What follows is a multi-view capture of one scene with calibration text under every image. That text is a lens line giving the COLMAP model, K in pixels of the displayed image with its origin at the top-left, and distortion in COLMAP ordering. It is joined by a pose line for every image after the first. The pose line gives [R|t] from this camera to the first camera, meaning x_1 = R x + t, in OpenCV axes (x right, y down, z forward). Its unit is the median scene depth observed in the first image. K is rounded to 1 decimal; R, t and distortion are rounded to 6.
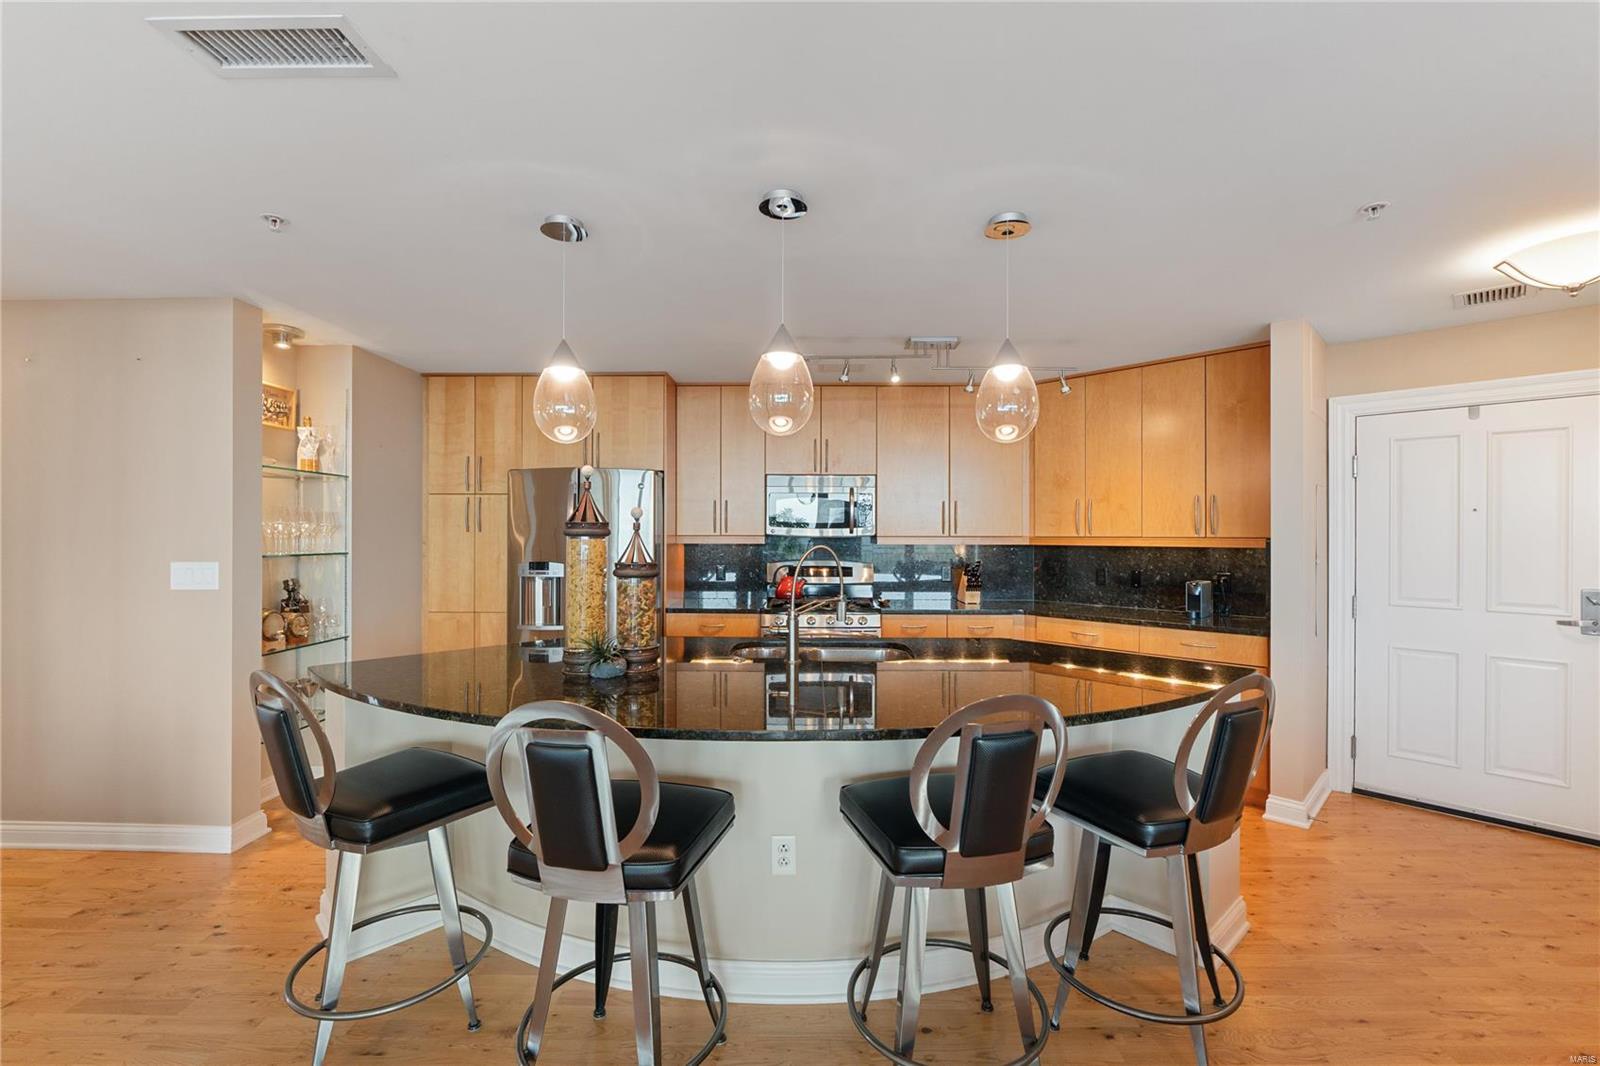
lens RADIAL K [[672.9, 0, 807.8], [0, 672.9, 536.1], [0, 0, 1]] dist [-0.003574, -0.001967]
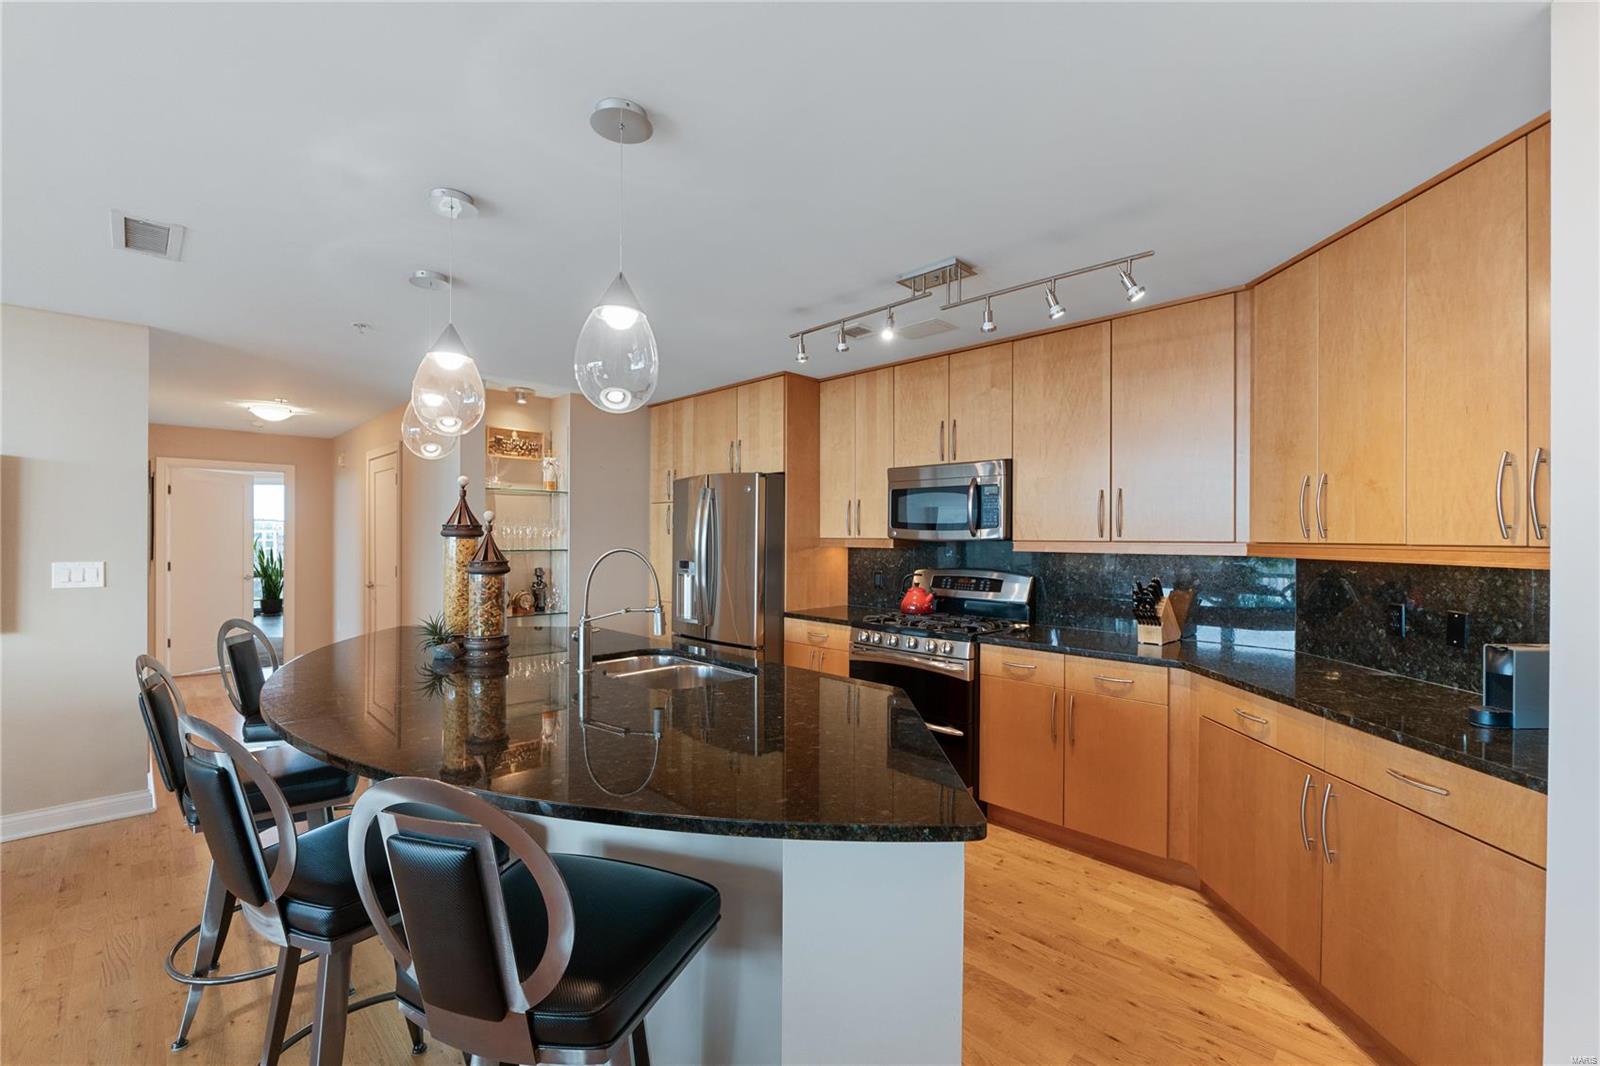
lens RADIAL K [[672.9, 0, 807.8], [0, 672.9, 541.5], [0, 0, 1]] dist [-0.003574, -0.001967]
pose [[0.715305, 0.007594, -0.698771, 0.499429], [-0.006344, 0.999970, 0.004373, -0.000297], [0.698784, 0.001304, 0.715332, 0.322032]]
